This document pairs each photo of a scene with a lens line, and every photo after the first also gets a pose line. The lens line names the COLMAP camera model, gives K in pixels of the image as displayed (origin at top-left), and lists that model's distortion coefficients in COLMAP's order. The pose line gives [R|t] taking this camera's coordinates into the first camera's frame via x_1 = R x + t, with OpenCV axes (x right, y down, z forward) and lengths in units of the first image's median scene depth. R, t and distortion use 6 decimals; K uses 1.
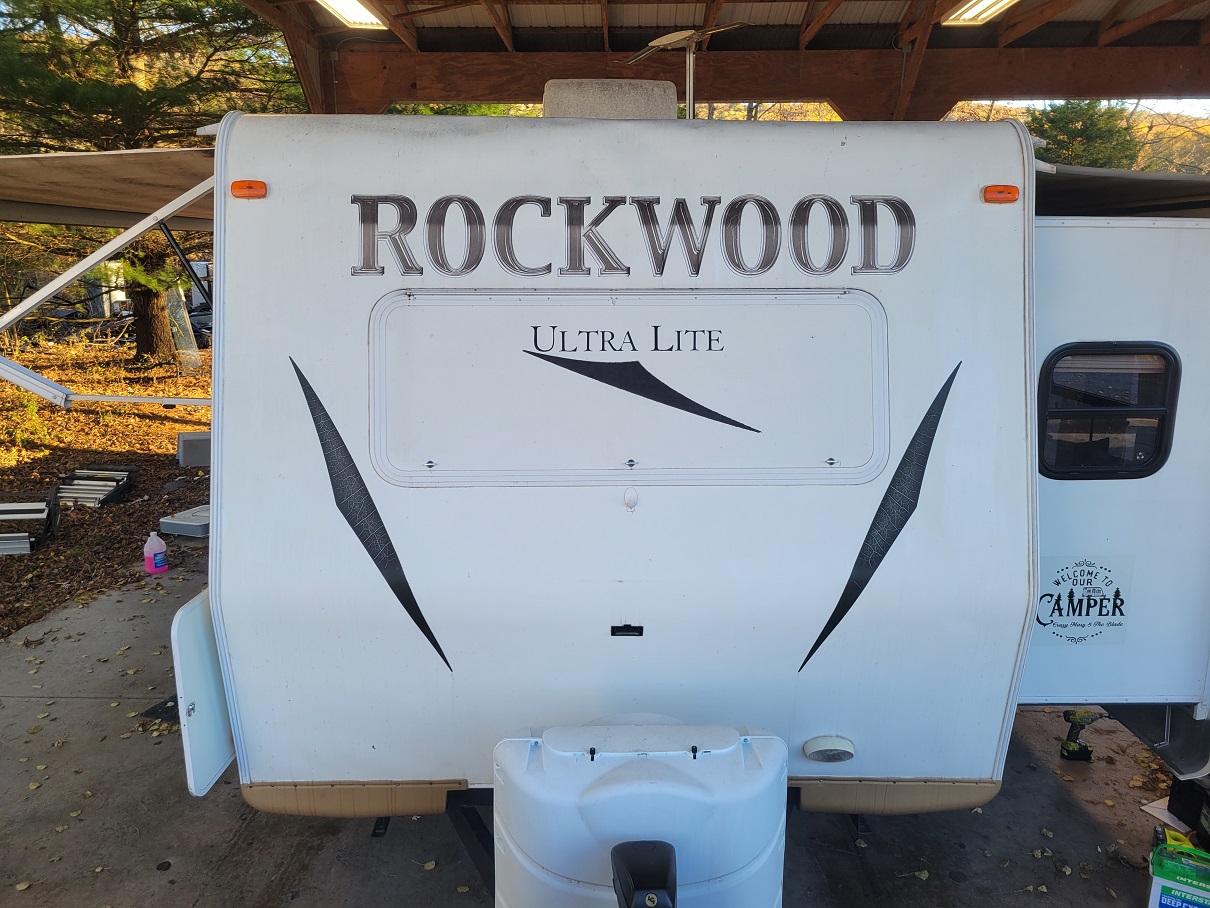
lens RADIAL K [[897.2, 0, 606.4], [0, 897.2, 465.9], [0, 0, 1]] dist [0.039169, -0.010442]
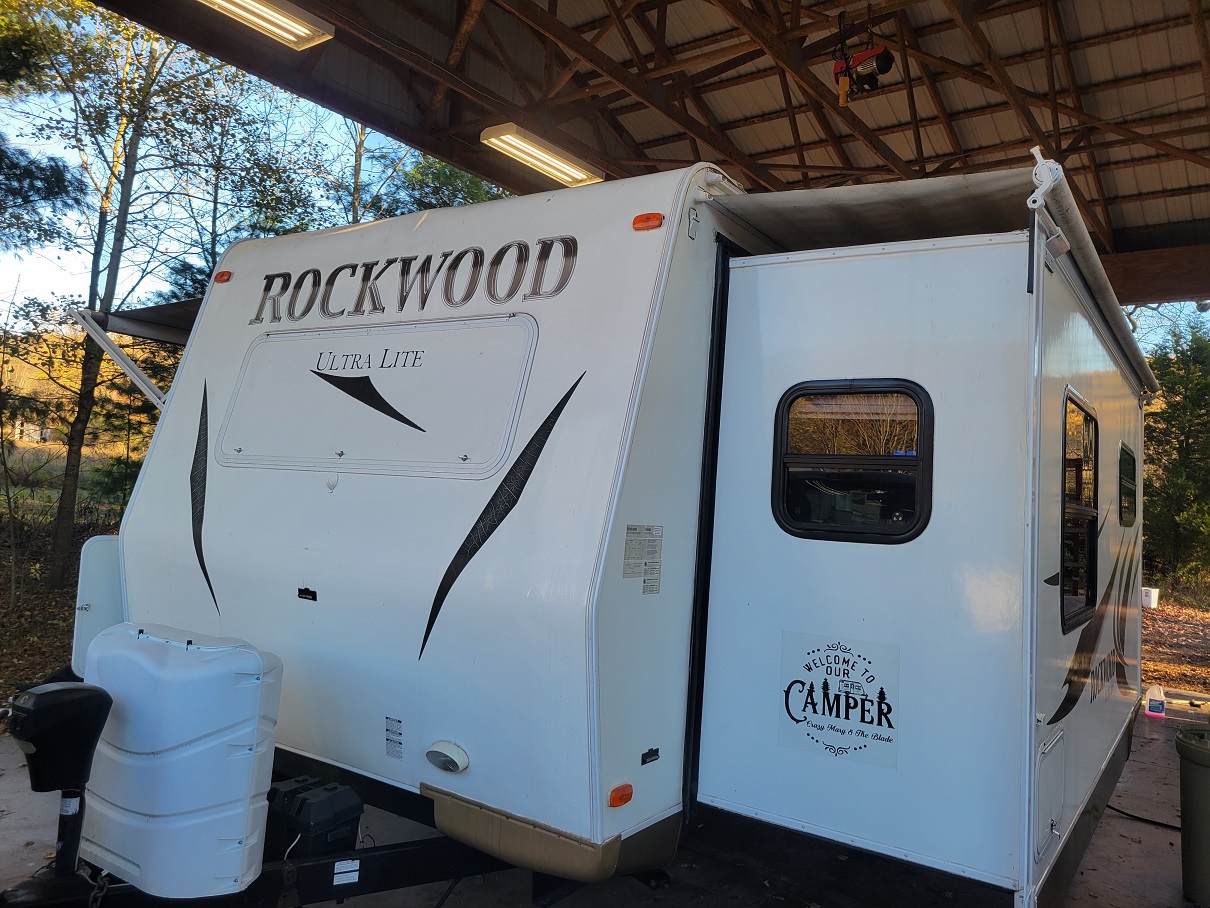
lens RADIAL K [[897.2, 0, 602.2], [0, 897.2, 442.5], [0, 0, 1]] dist [0.039169, -0.010442]
pose [[0.819056, 0.017771, -0.573438, 0.998957], [-0.188158, 0.952557, -0.239230, 0.203499], [0.541981, 0.303840, 0.783542, 0.234197]]
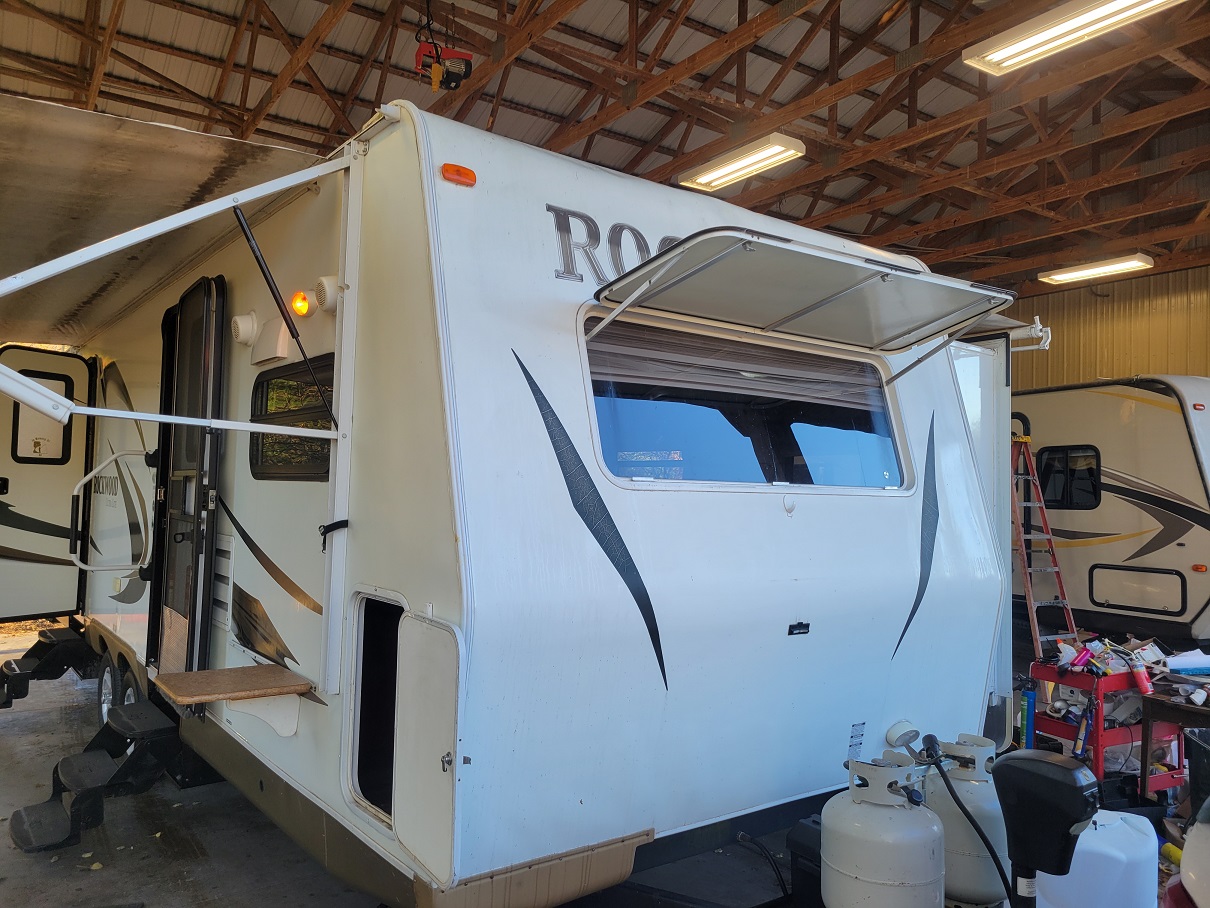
lens RADIAL K [[897.2, 0, 600.8], [0, 897.2, 451.1], [0, 0, 1]] dist [0.039169, -0.010442]
pose [[0.807391, 0.045417, 0.588266, -0.801675], [0.105881, 0.969695, -0.220186, 0.189030], [-0.580439, 0.240062, 0.778114, 0.257109]]
